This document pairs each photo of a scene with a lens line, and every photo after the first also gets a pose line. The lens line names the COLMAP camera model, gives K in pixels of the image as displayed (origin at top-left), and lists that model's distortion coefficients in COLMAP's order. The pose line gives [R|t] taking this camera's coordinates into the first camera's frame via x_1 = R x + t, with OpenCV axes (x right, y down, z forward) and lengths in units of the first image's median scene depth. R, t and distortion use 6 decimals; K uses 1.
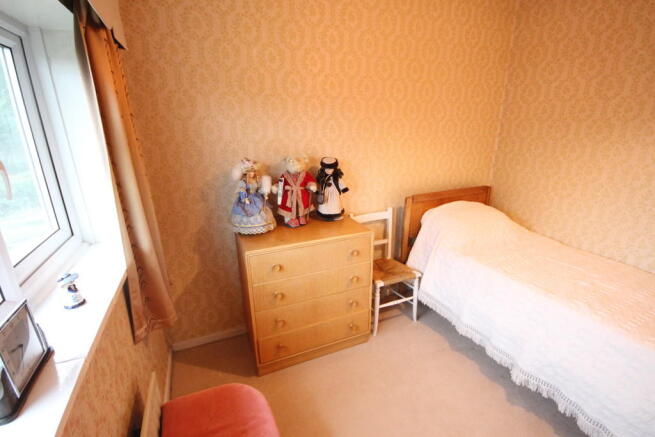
lens RADIAL K [[305.8, 0, 327.5], [0, 305.8, 218.5], [0, 0, 1]] dist [-0.004847, -0.000114]
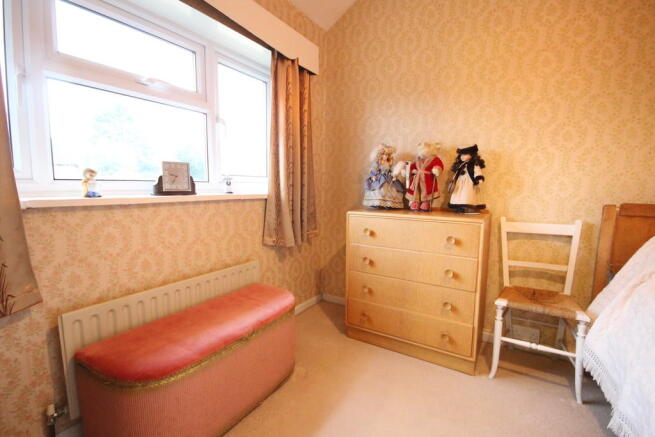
lens RADIAL K [[305.8, 0, 327.5], [0, 305.8, 218.5], [0, 0, 1]] dist [-0.004847, -0.000114]
pose [[0.562270, 0.106387, -0.820082, 0.561672], [-0.265726, 0.962341, -0.057346, 0.187788], [0.783098, 0.250161, 0.569365, 0.213134]]
